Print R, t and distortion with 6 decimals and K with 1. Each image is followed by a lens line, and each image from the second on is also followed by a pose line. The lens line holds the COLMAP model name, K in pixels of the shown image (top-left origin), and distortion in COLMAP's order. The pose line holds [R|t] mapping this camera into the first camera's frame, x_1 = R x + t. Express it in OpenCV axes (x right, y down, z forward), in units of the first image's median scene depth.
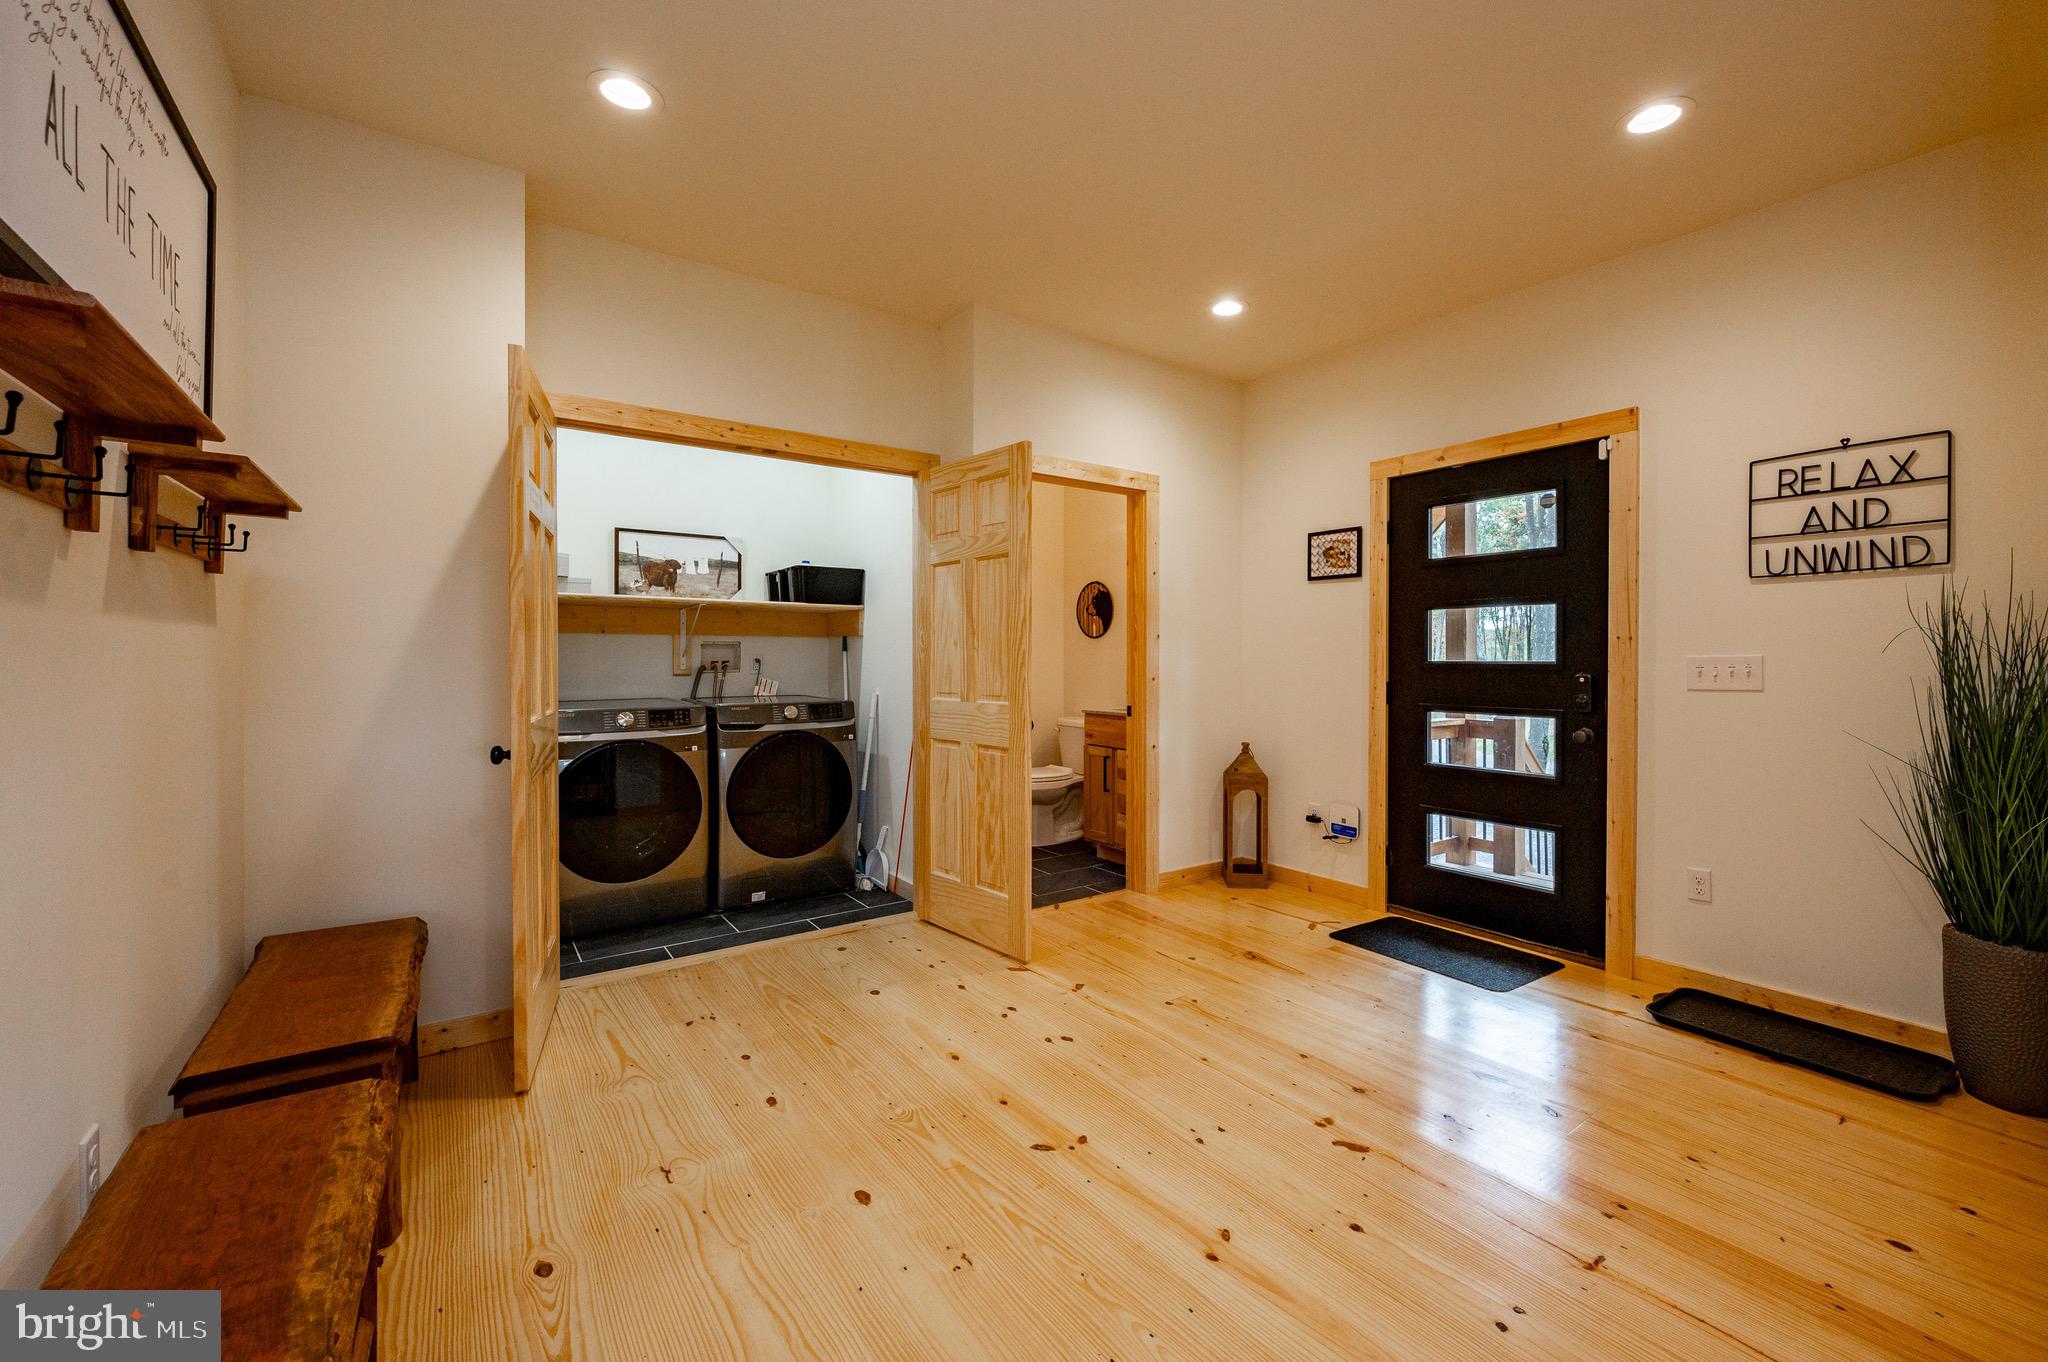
lens RADIAL K [[828.3, 0, 1031.1], [0, 828.3, 669.2], [0, 0, 1]] dist [-0.000342, -0.000078]
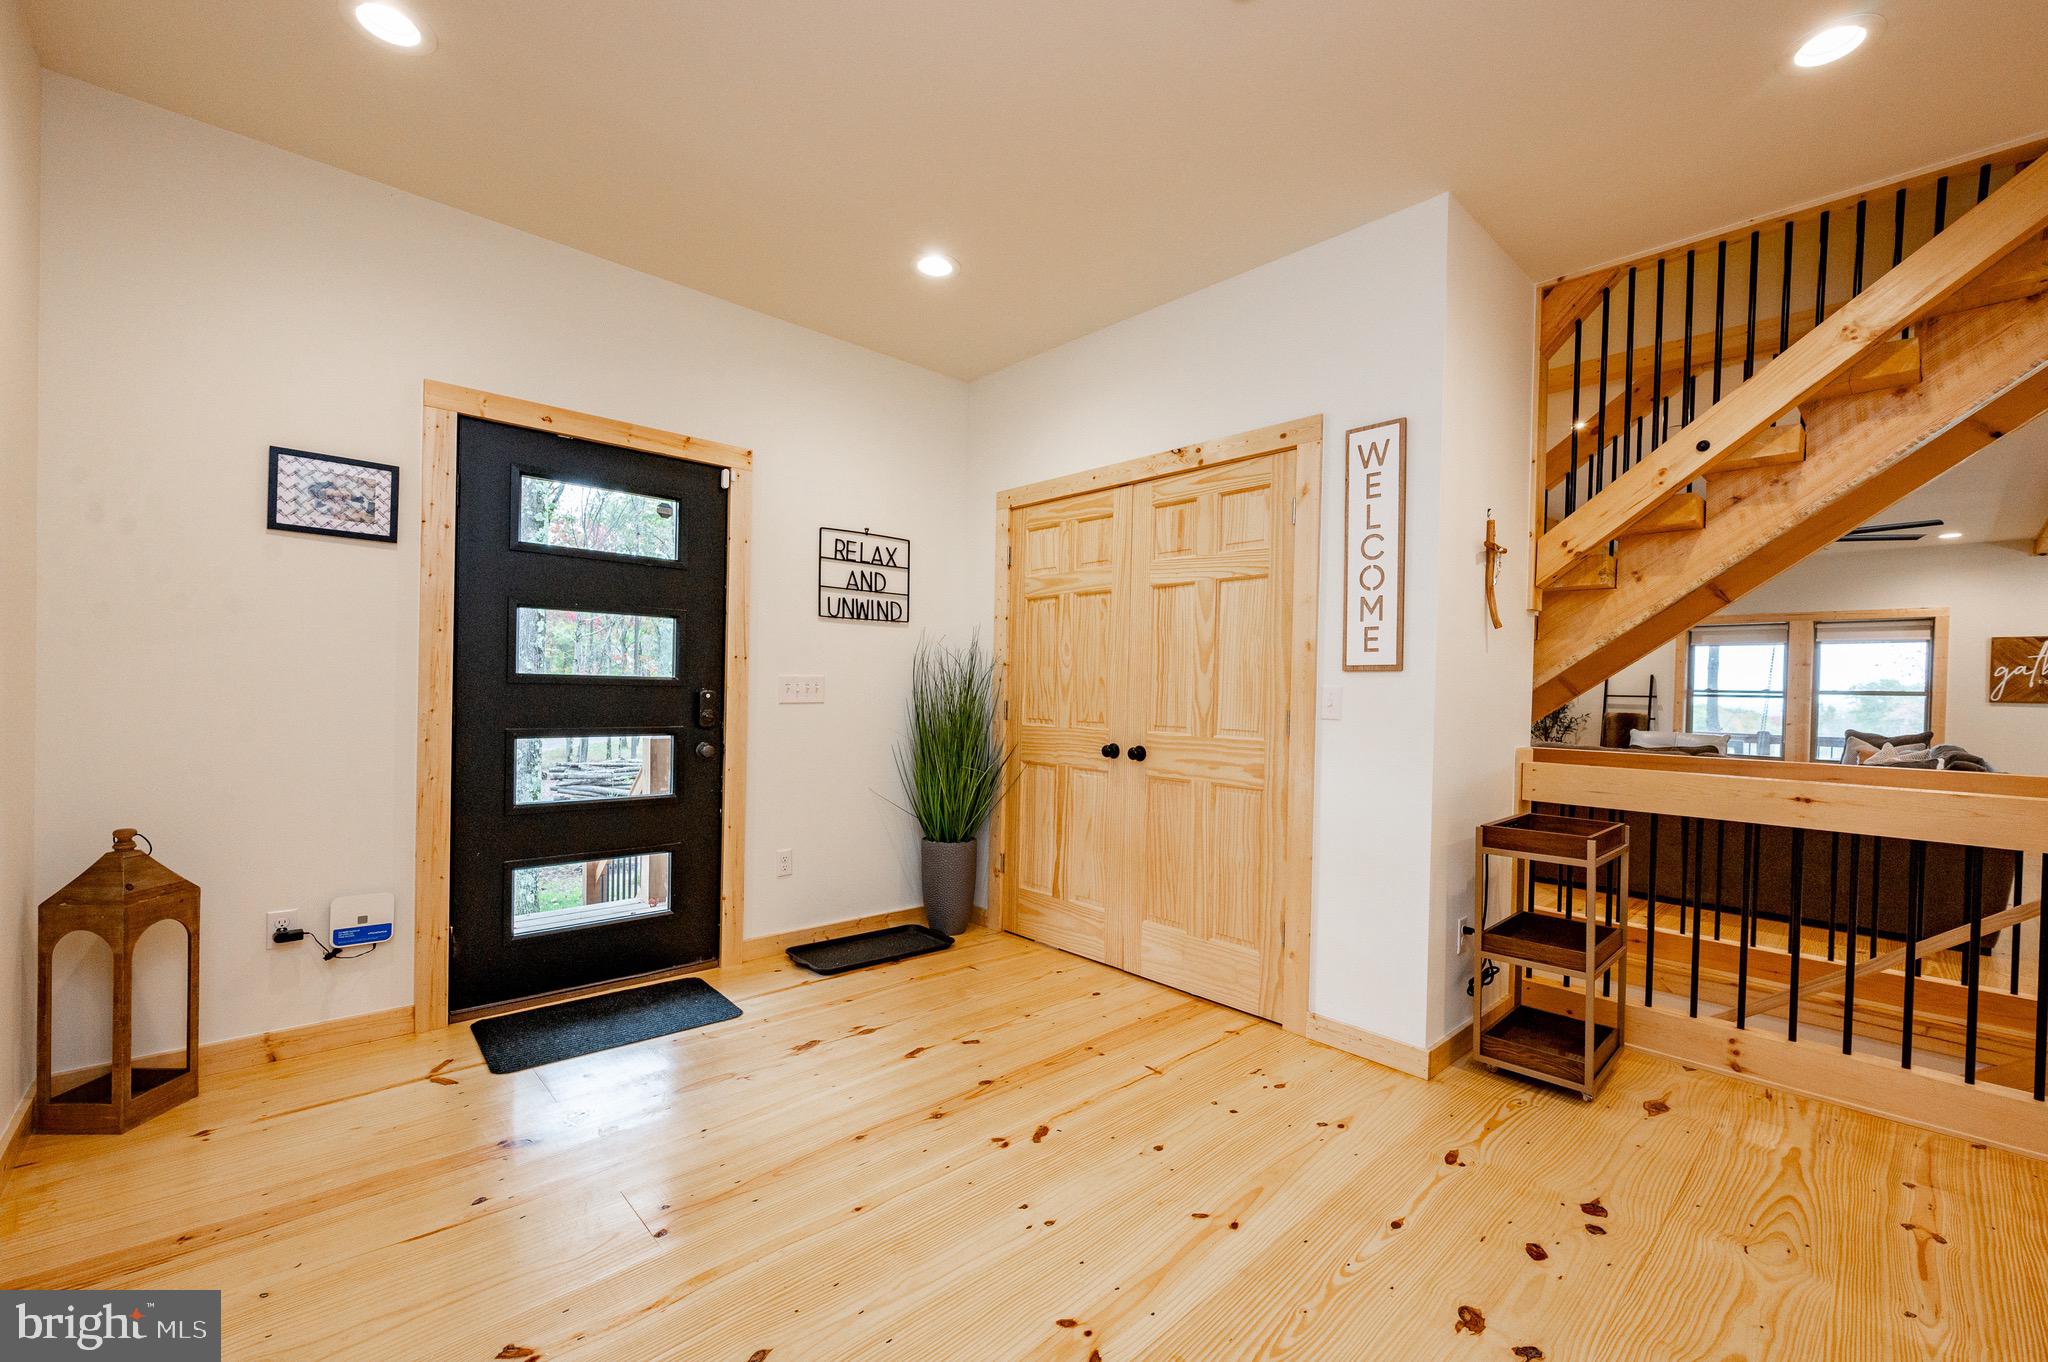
lens RADIAL K [[861.7, 0, 1031.2], [0, 861.7, 697.9], [0, 0, 1]] dist [0.001387, 0.000249]
pose [[-0.144029, -0.014322, 0.989470, -0.524078], [-0.009022, 0.999873, 0.013159, -0.001996], [-0.989532, -0.007032, -0.144140, 0.870291]]
